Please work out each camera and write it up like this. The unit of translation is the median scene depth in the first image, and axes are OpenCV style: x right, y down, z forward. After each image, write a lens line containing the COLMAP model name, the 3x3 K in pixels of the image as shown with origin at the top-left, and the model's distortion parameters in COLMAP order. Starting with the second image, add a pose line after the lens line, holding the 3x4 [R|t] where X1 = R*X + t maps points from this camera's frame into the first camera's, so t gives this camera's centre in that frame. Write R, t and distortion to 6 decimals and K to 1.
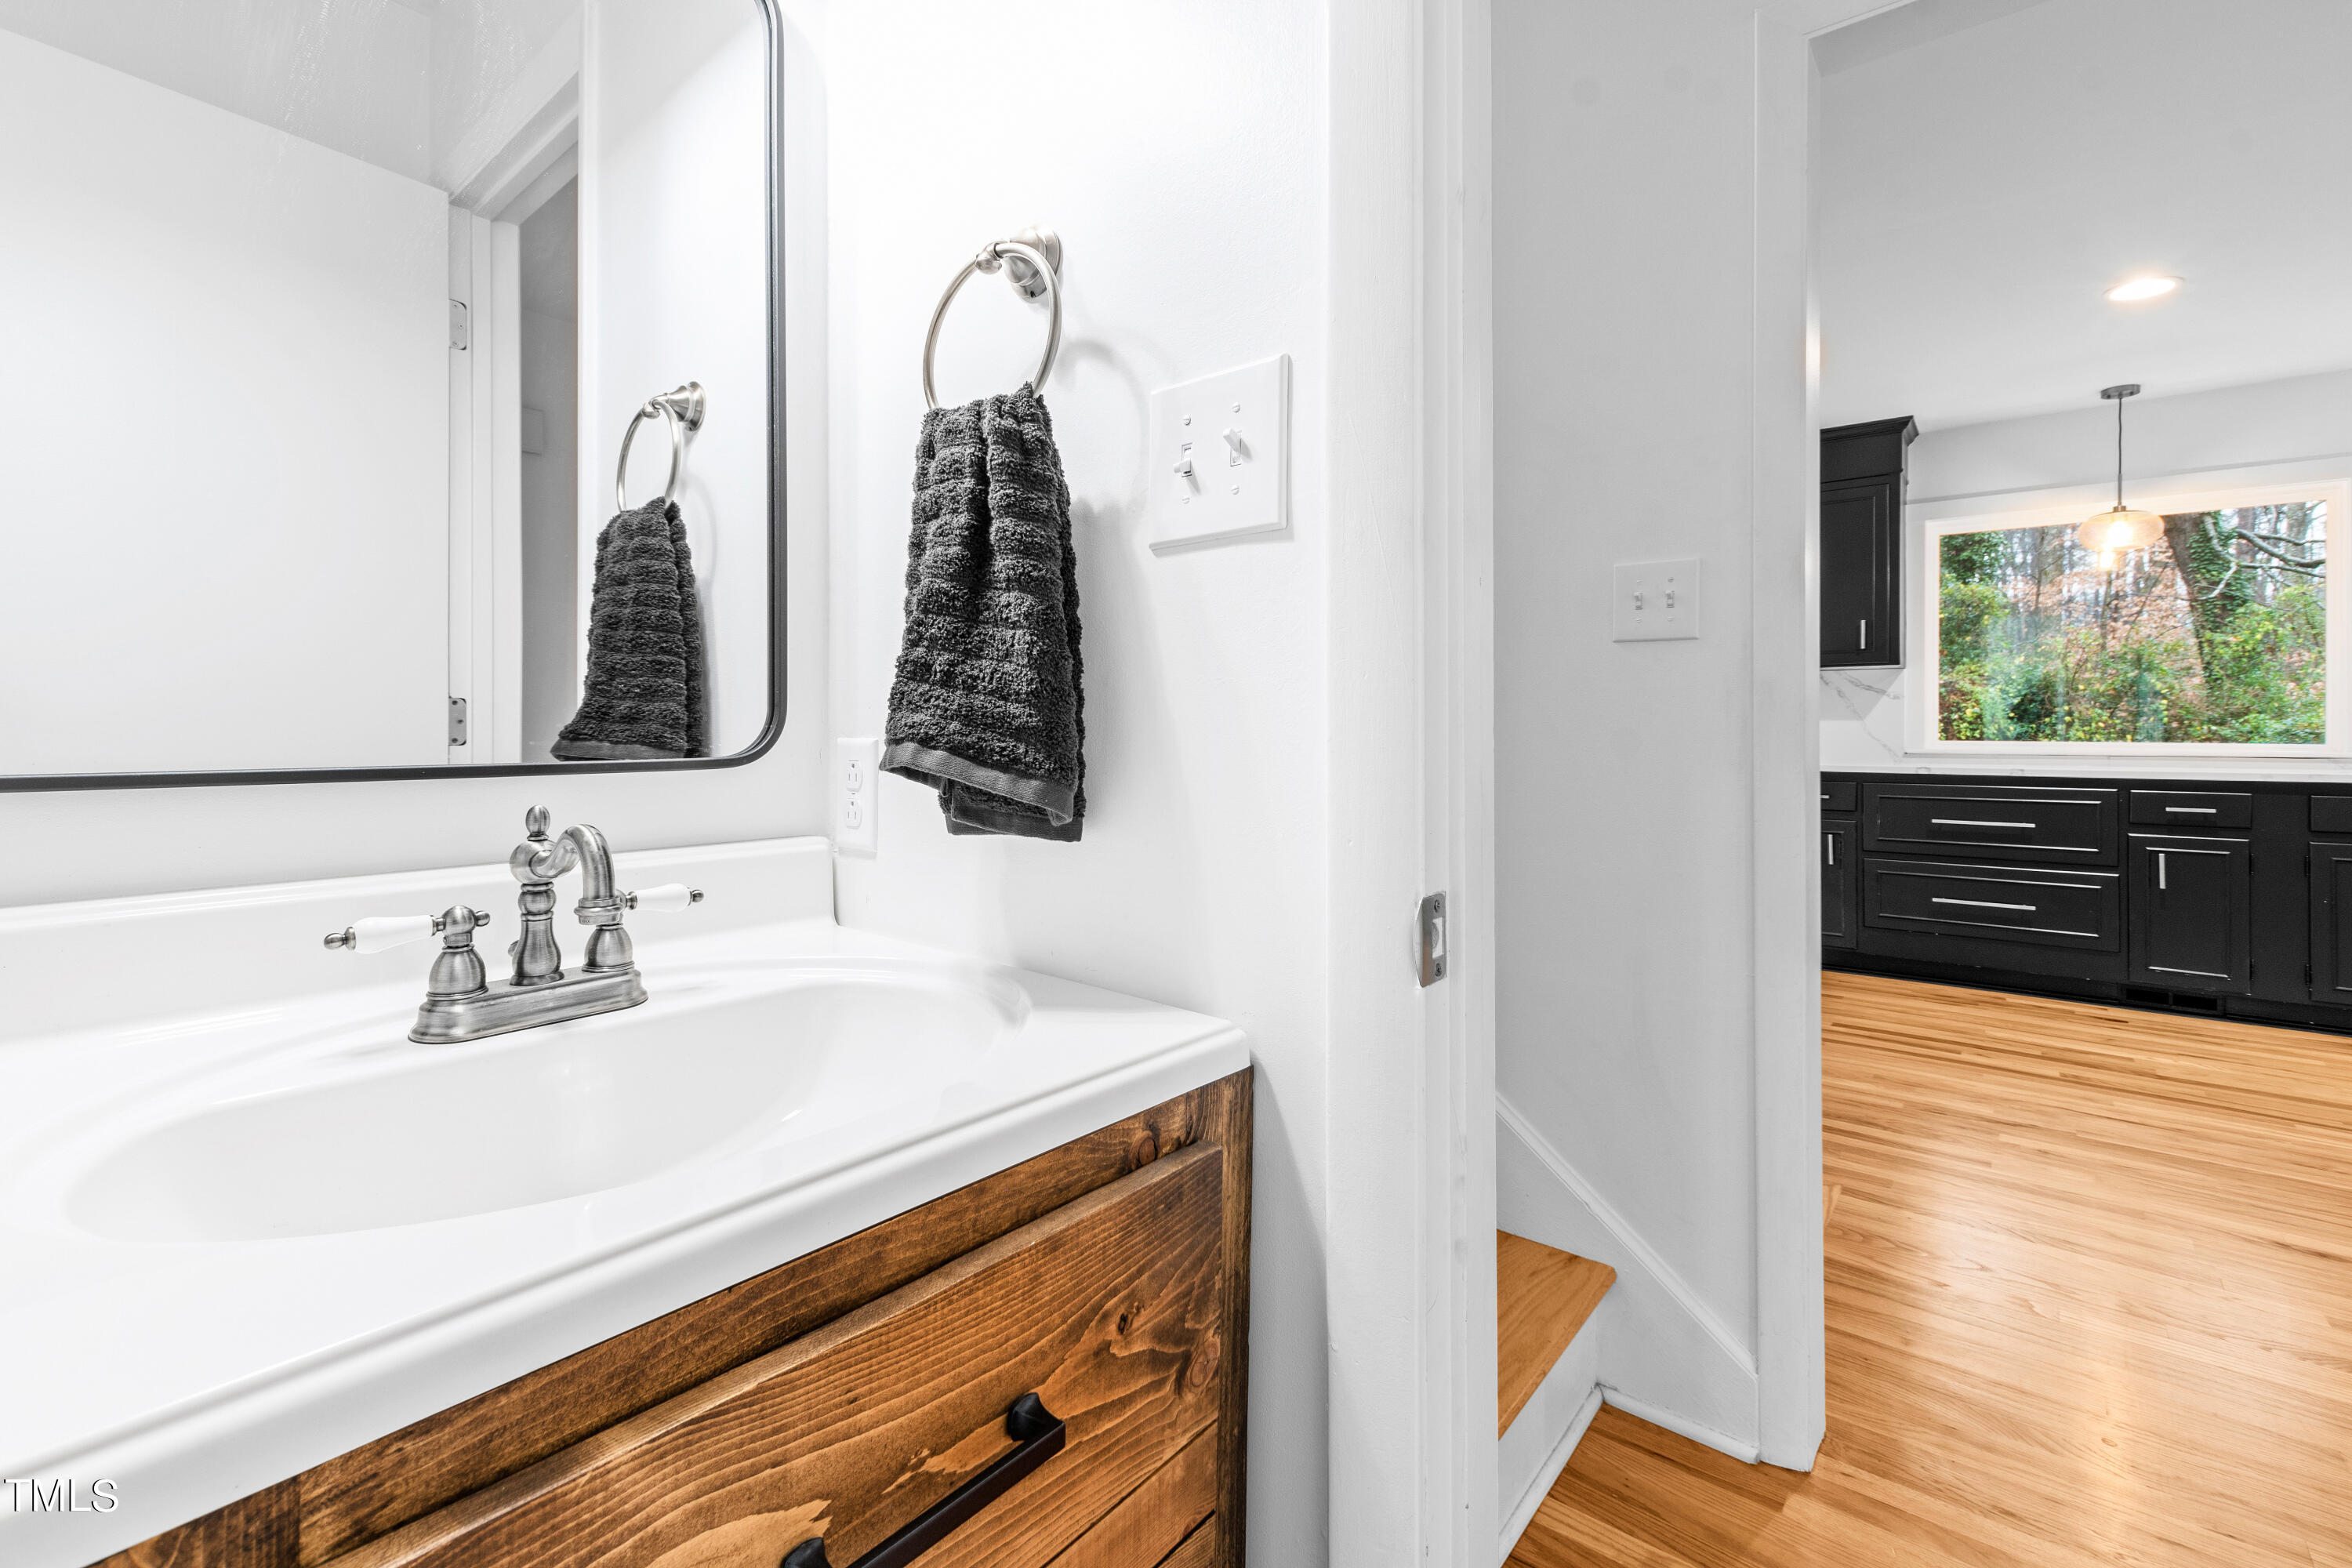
lens RADIAL K [[1017.6, 0, 1173.1], [0, 1017.6, 732.1], [0, 0, 1]] dist [0.008140, -0.002897]
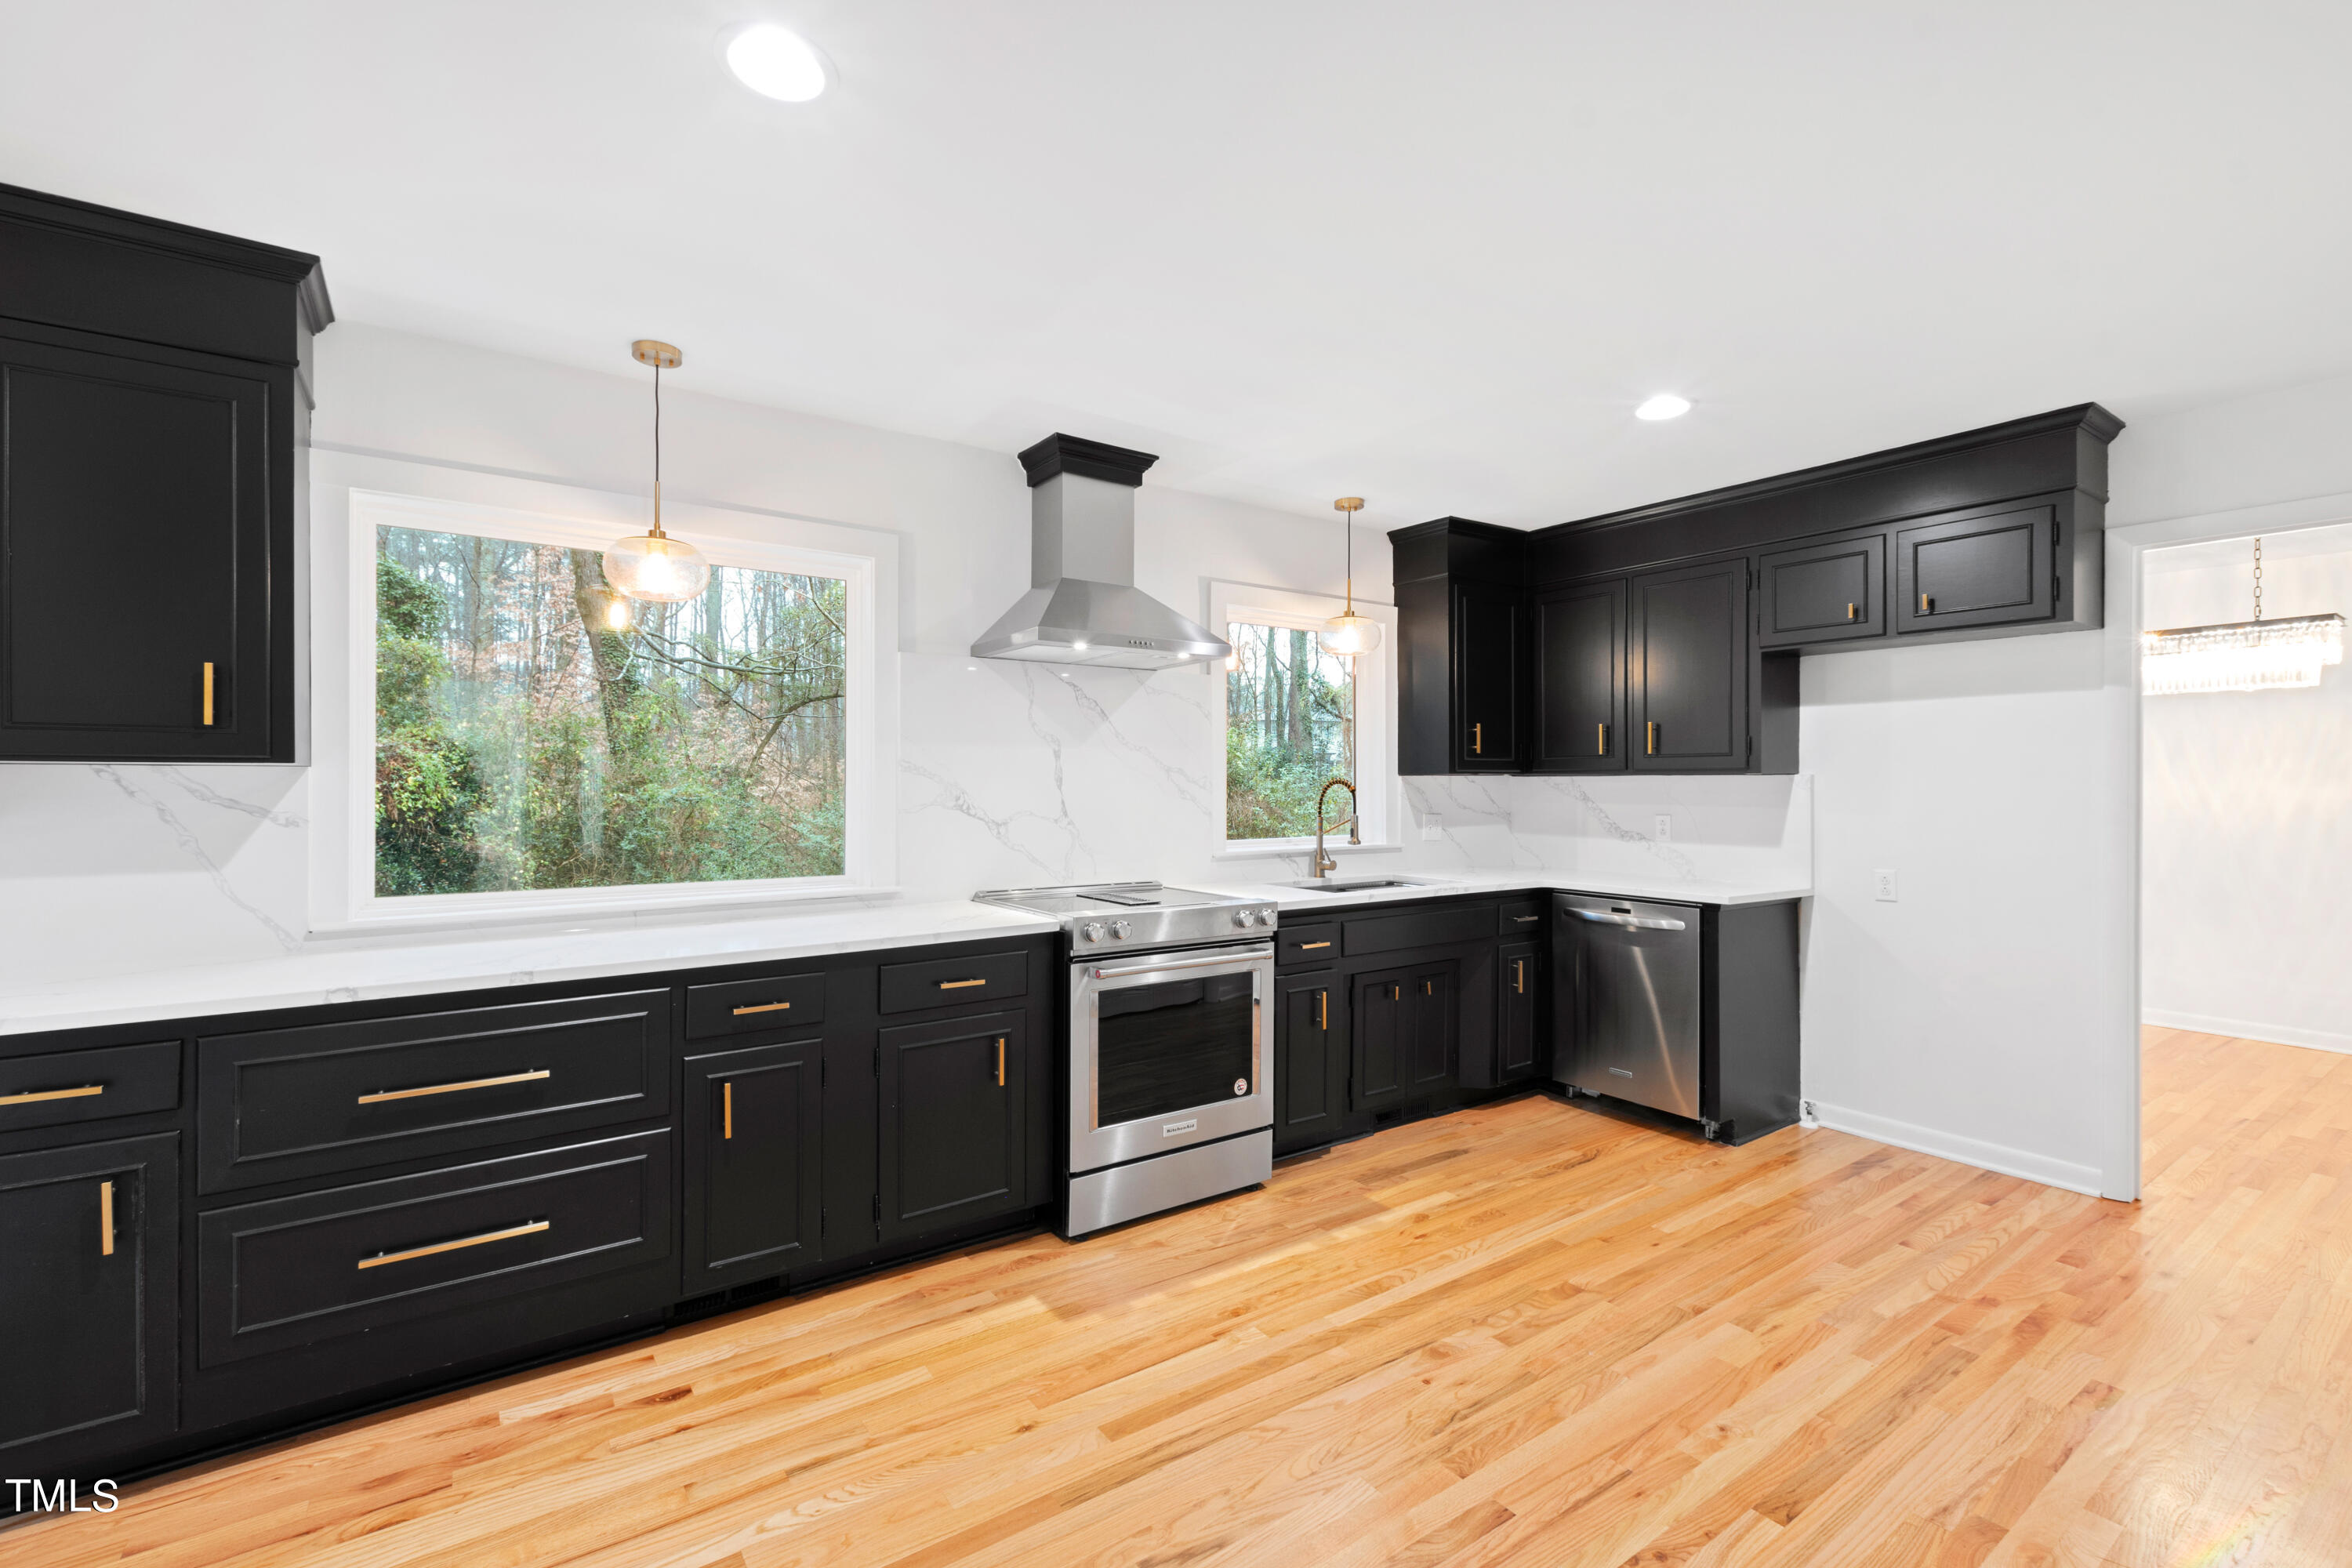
lens RADIAL K [[1017.6, 0, 1154.9], [0, 1017.6, 777.0], [0, 0, 1]] dist [0.008140, -0.002897]
pose [[0.273258, 0.004938, 0.961928, 0.317801], [0.004569, 0.999969, -0.006431, -0.048390], [-0.961930, 0.006152, 0.273226, 0.422465]]
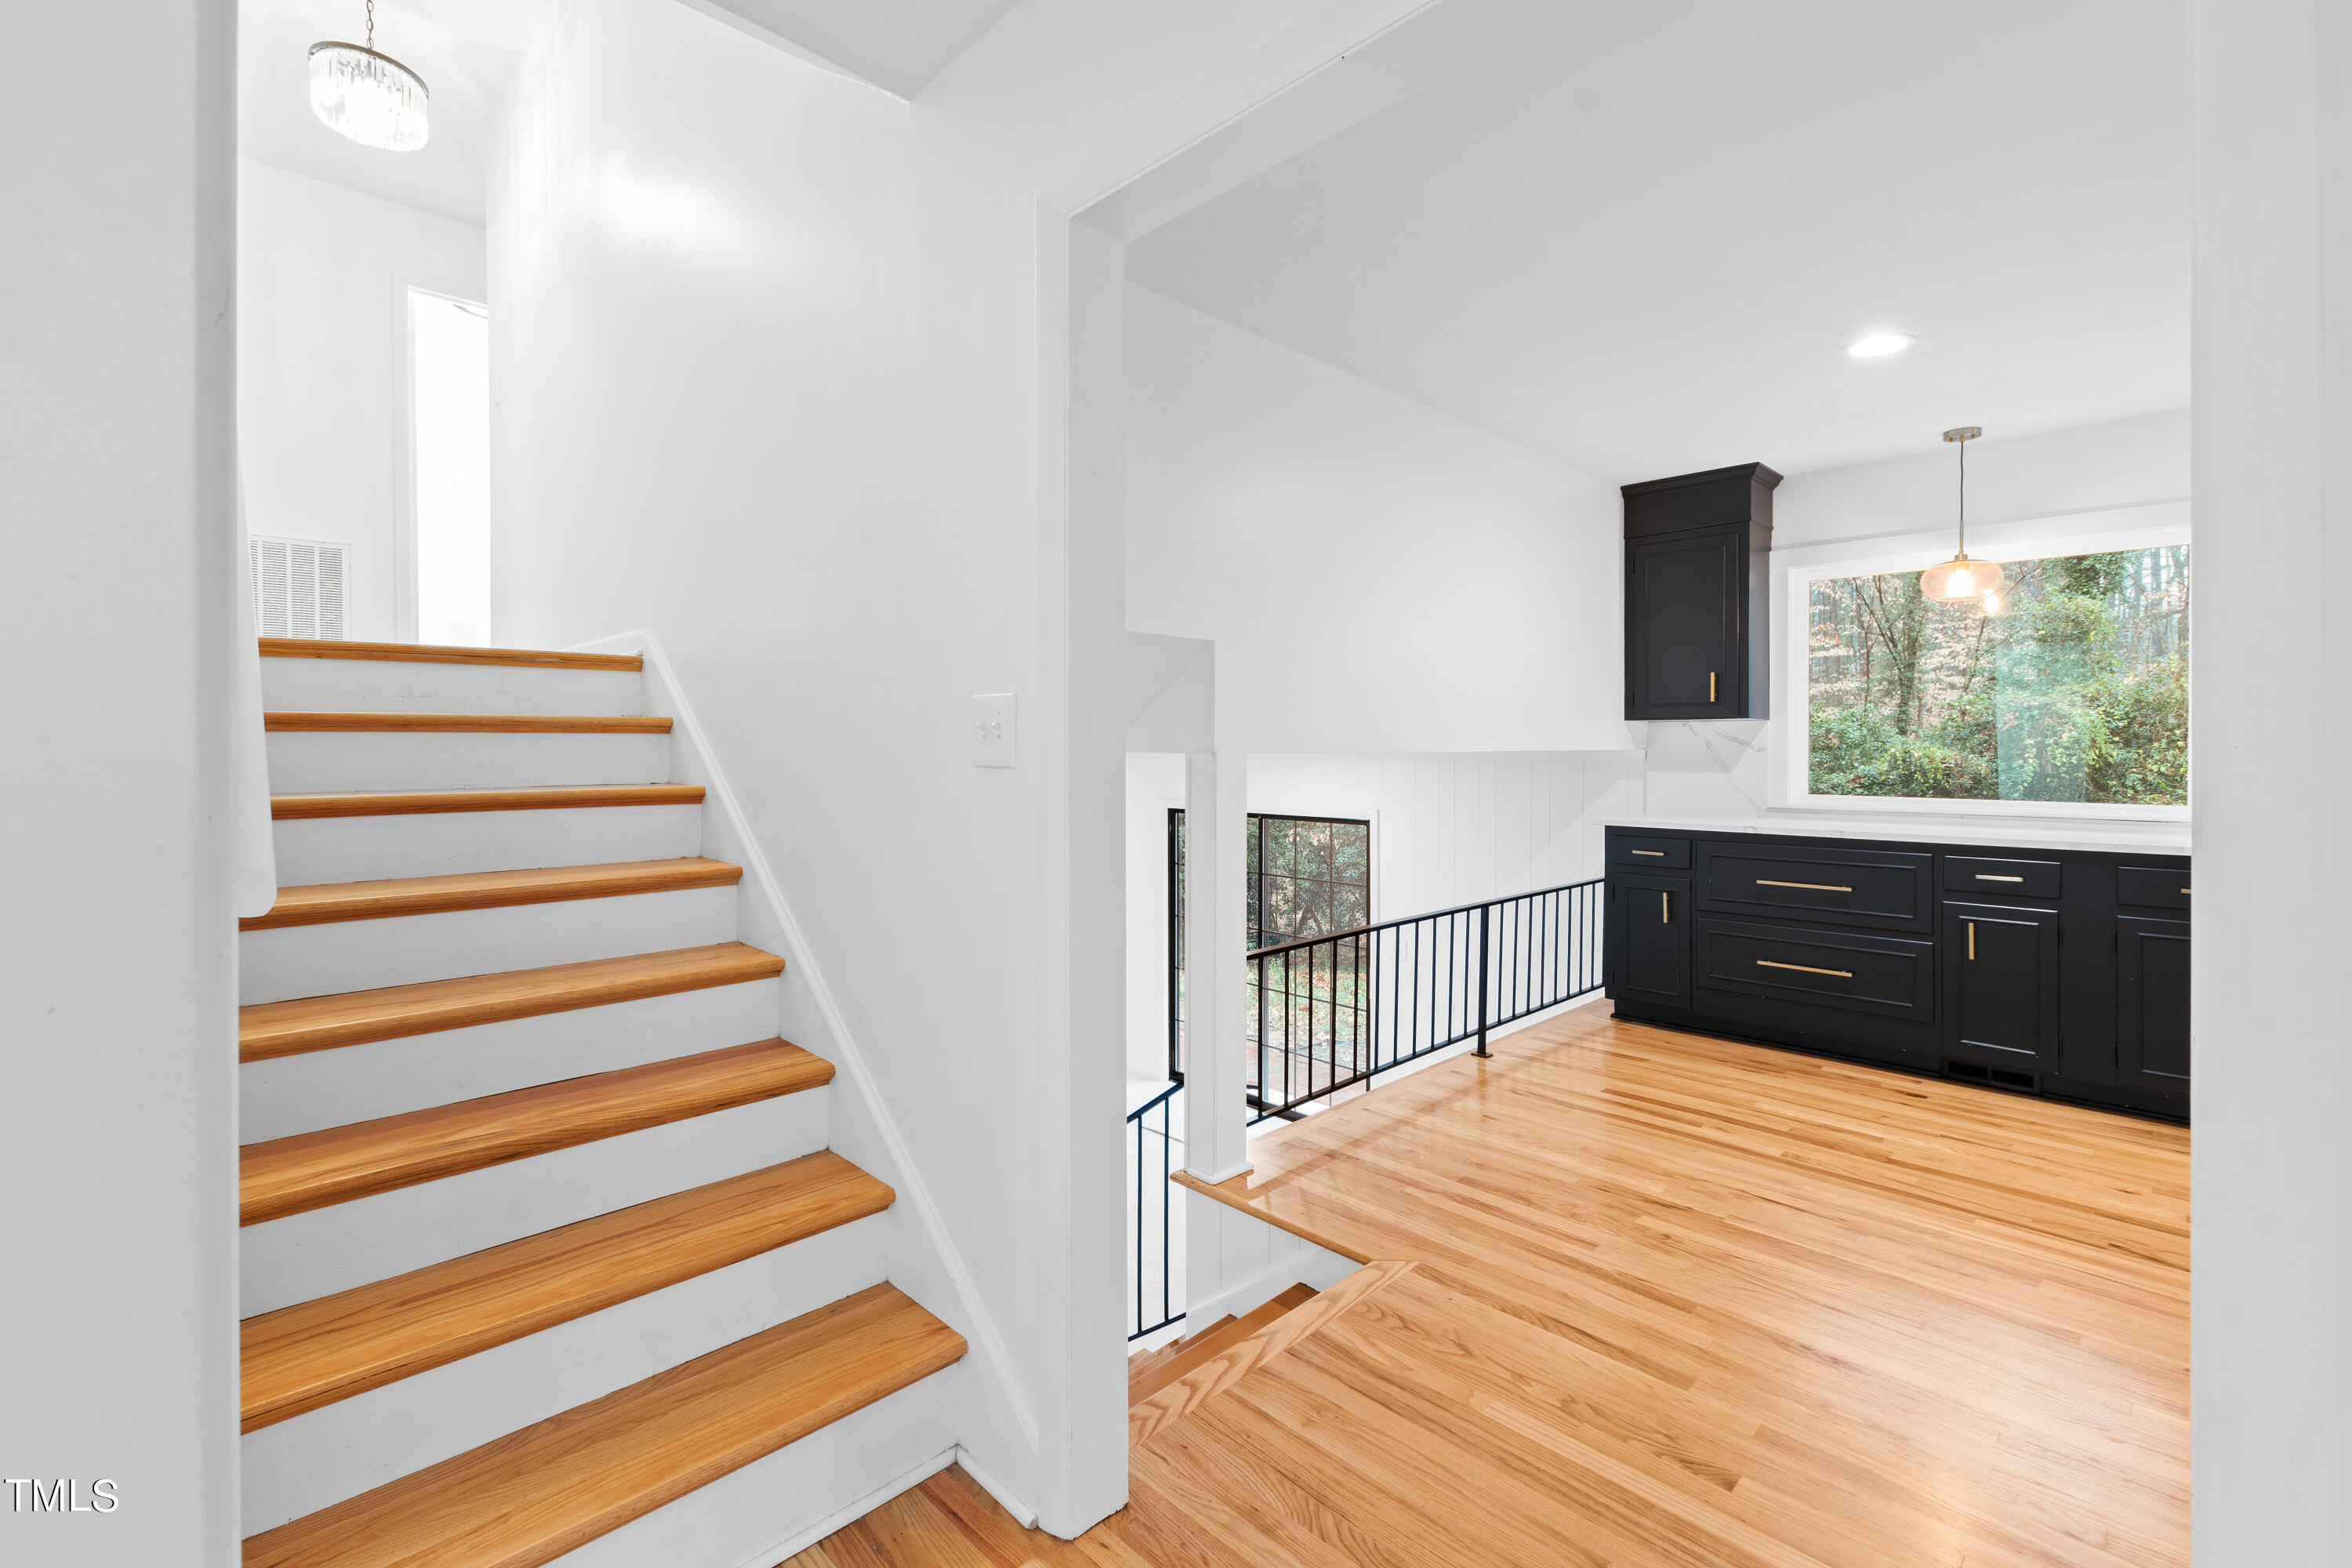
lens RADIAL K [[1017.6, 0, 1178.8], [0, 1017.6, 761.5], [0, 0, 1]] dist [0.008140, -0.002897]
pose [[0.995095, -0.000805, -0.098917, 0.238604], [0.001990, 0.999927, 0.011879, -0.033273], [0.098900, -0.012018, 0.995025, -0.017113]]
